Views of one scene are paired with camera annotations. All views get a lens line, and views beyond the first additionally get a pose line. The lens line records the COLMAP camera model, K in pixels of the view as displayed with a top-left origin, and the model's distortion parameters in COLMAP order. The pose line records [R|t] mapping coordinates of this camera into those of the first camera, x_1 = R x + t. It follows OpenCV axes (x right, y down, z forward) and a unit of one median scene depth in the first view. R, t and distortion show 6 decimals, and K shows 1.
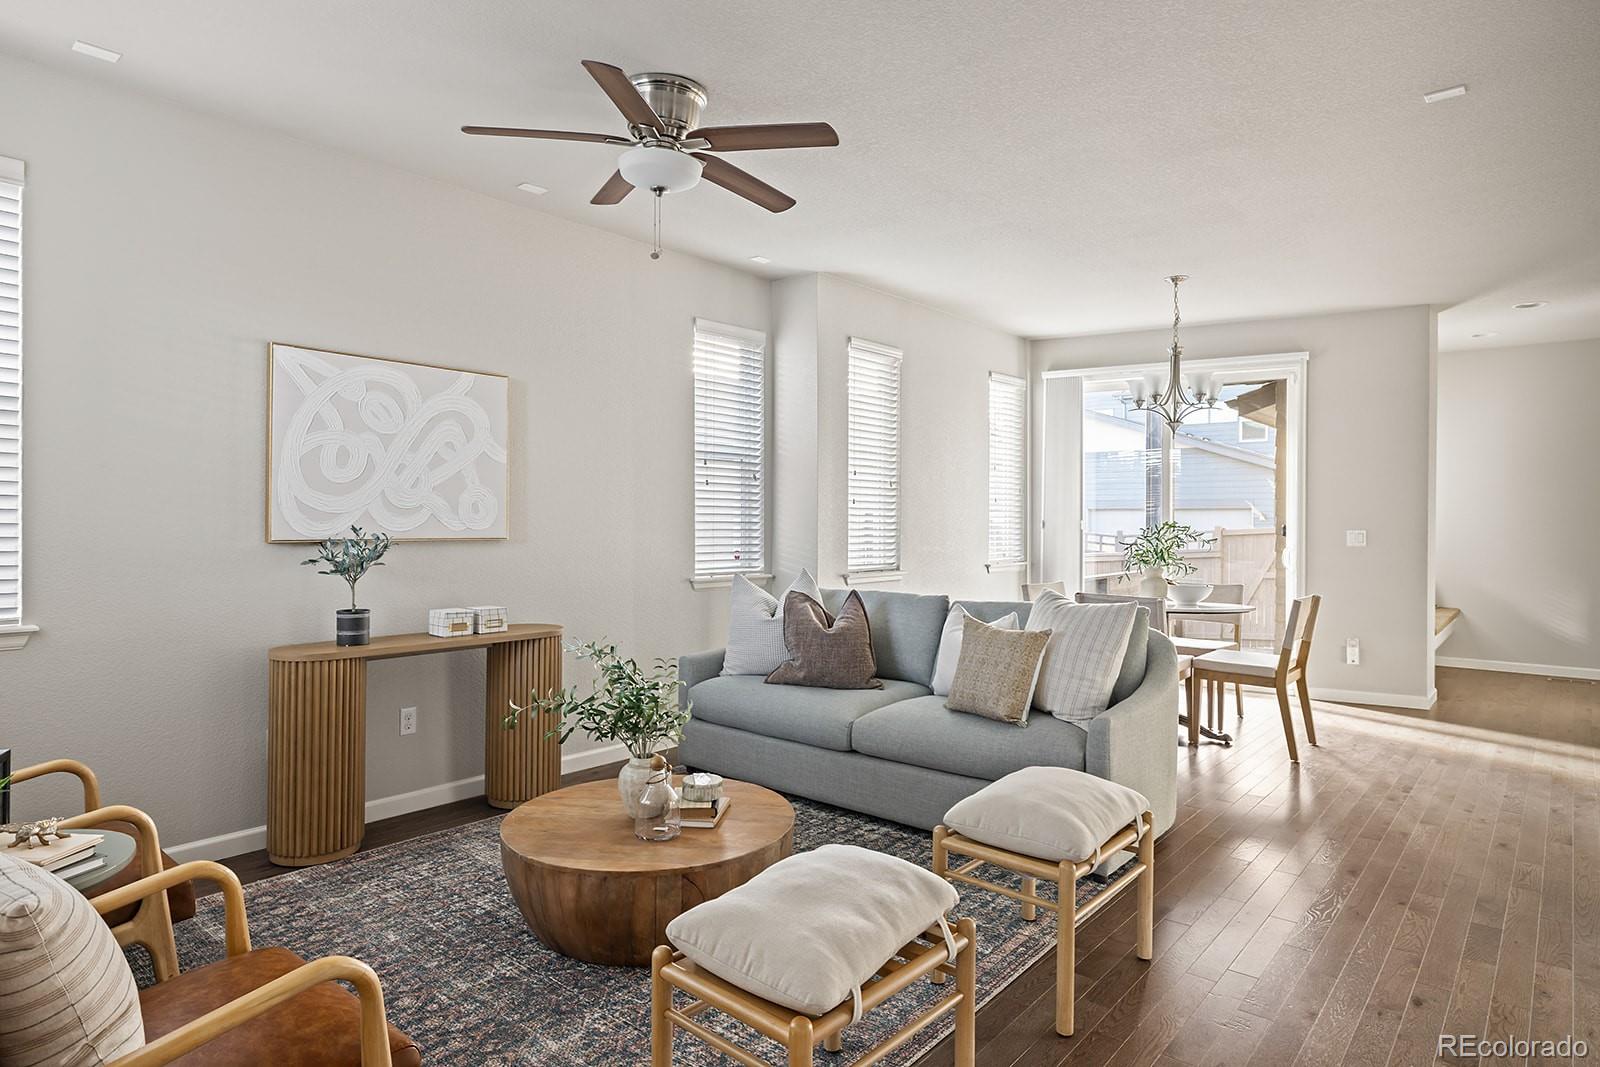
lens RADIAL K [[917.7, 0, 814.1], [0, 917.7, 529.0], [0, 0, 1]] dist [0.001502, 0.000182]
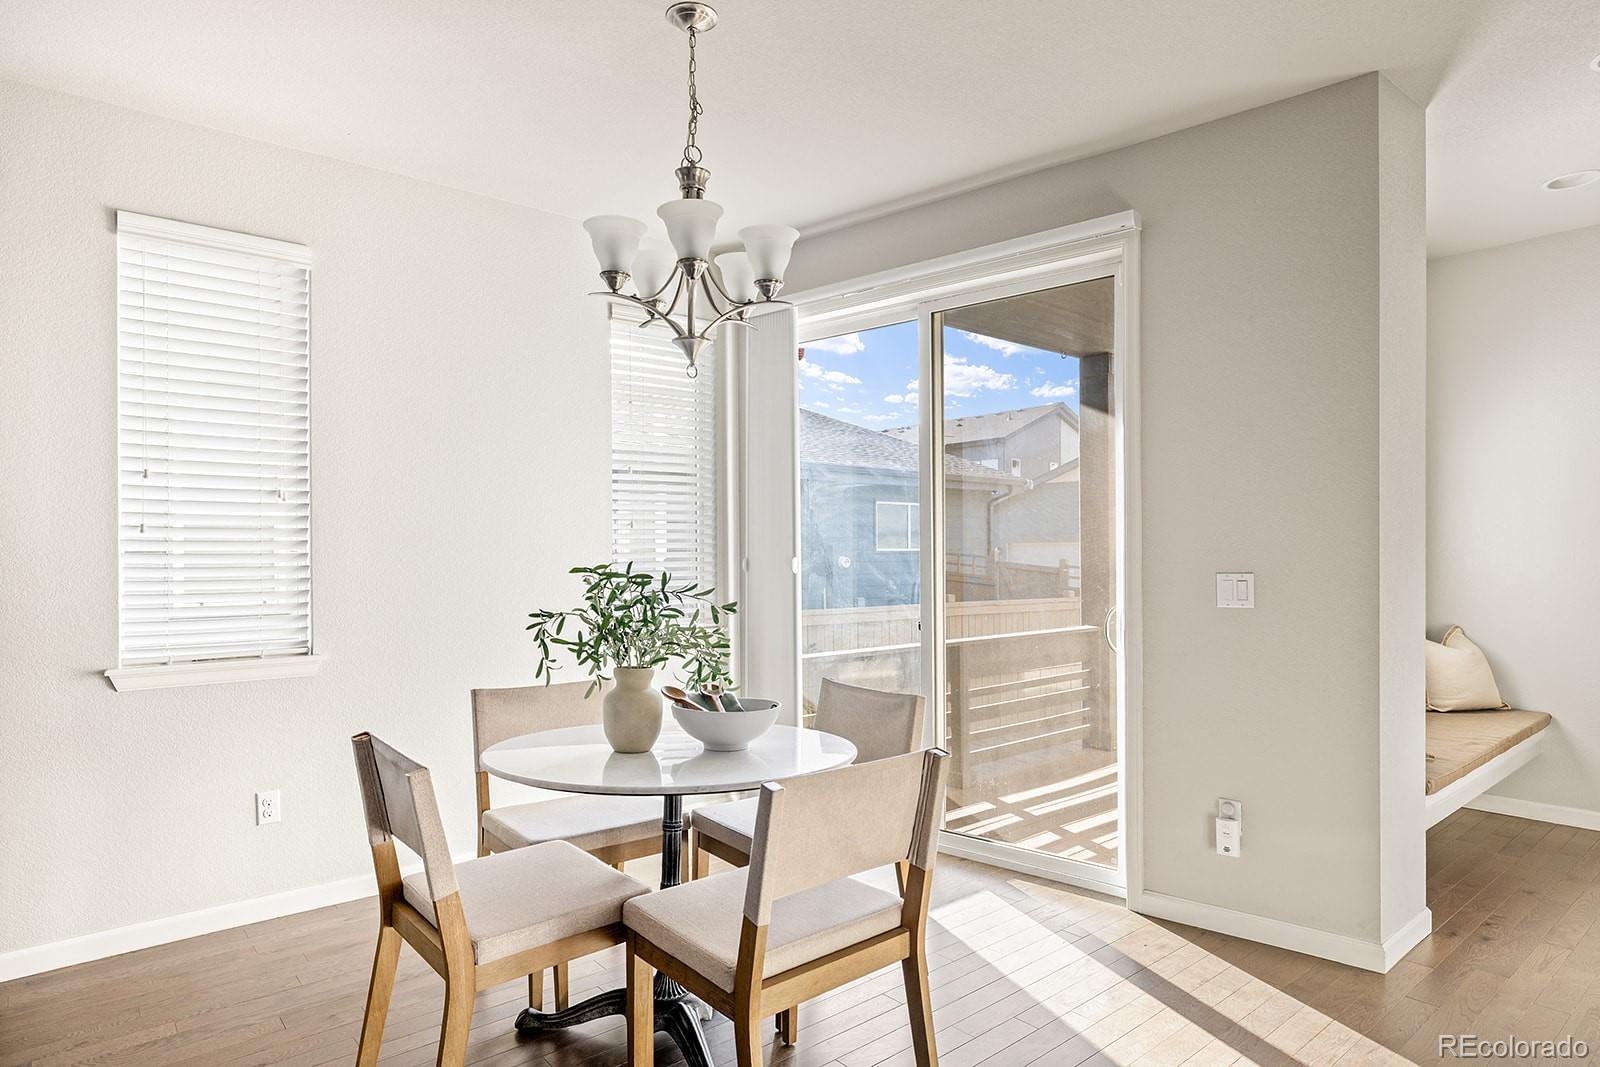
lens RADIAL K [[913.9, 0, 801.9], [0, 913.9, 558.8], [0, 0, 1]] dist [-0.004972, -0.001178]
pose [[0.983658, -0.011795, -0.179660, 0.458020], [0.011591, 0.999930, -0.002189, -0.006897], [0.179674, 0.000071, 0.983726, 0.498834]]
